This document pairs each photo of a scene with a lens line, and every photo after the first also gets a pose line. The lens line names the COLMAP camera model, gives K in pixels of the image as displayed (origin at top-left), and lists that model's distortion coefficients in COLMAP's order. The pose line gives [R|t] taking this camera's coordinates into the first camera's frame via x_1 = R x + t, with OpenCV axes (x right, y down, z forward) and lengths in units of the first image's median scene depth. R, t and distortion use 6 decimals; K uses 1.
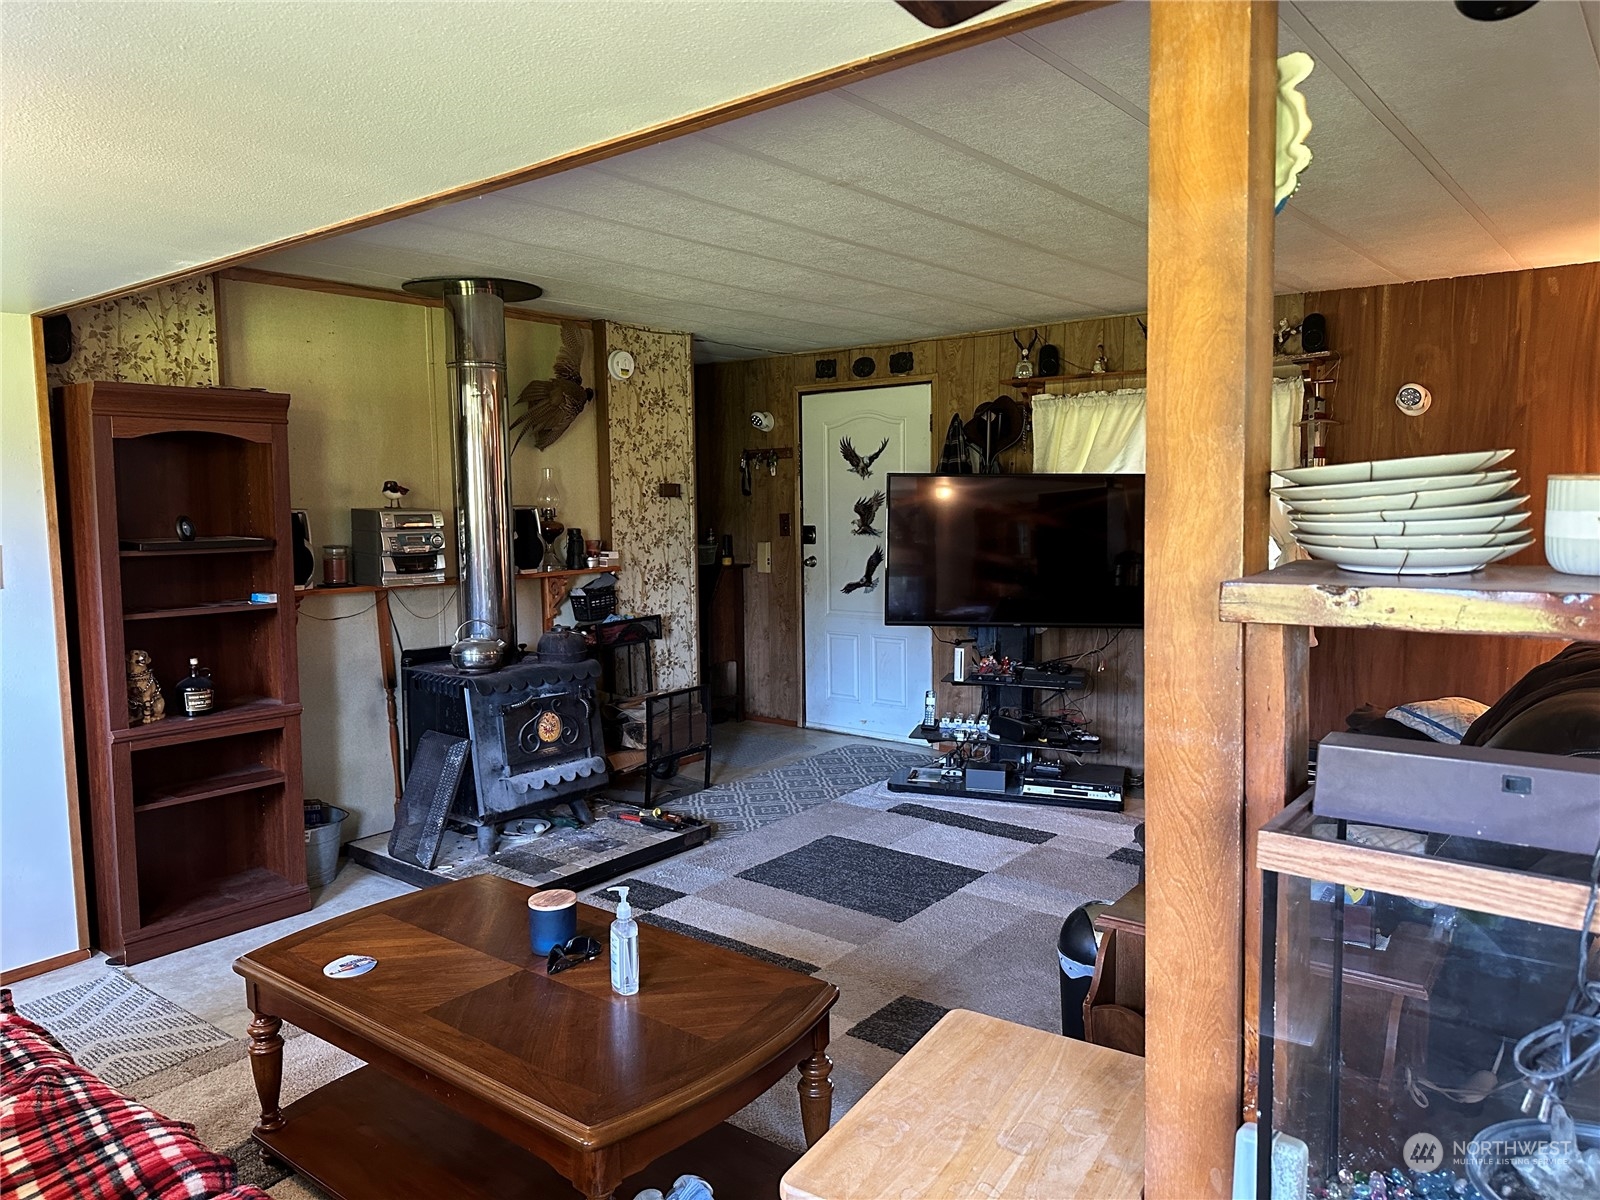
lens RADIAL K [[1093.9, 0, 801.6], [0, 1093.9, 597.7], [0, 0, 1]] dist [0.004718, -0.019726]
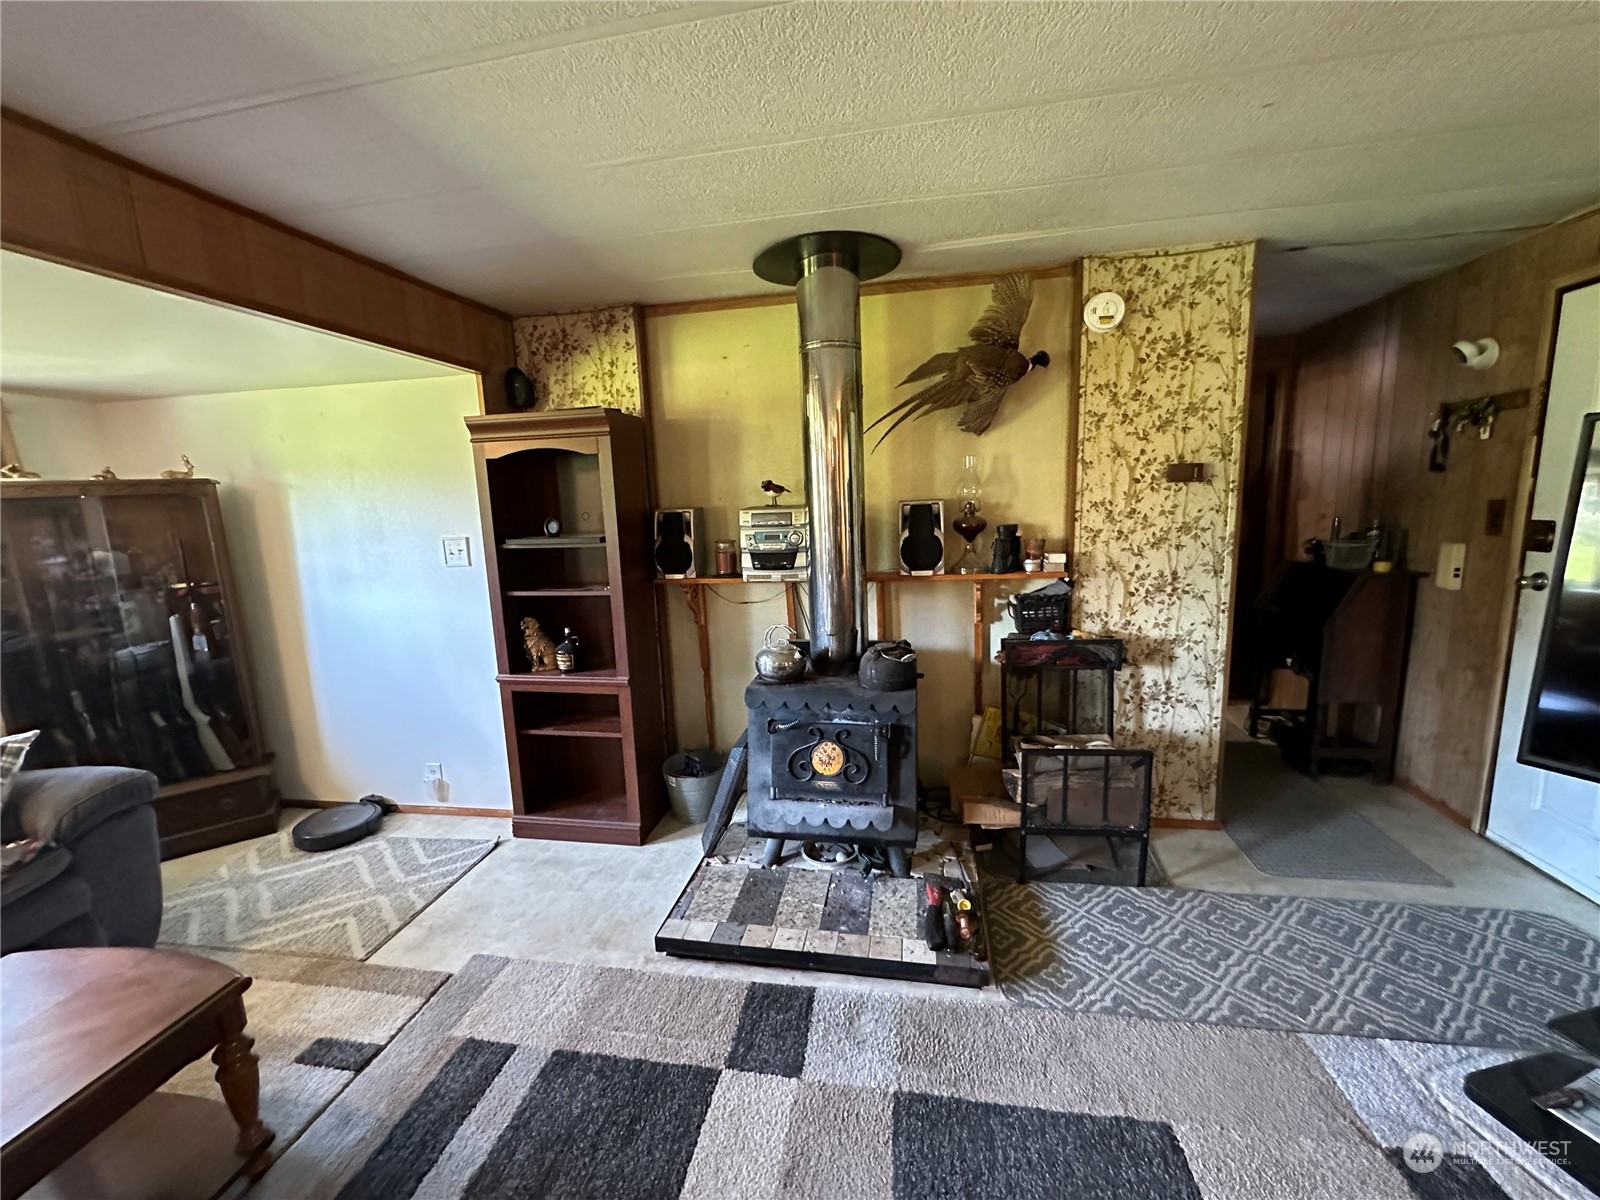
lens RADIAL K [[636.5, 0, 797.3], [0, 636.5, 601.0], [0, 0, 1]] dist [-0.002672, -0.000398]
pose [[0.472762, 0.130412, -0.871487, 0.146897], [-0.050013, 0.991365, 0.121220, -0.053220], [0.879770, -0.013723, 0.475201, 0.584304]]
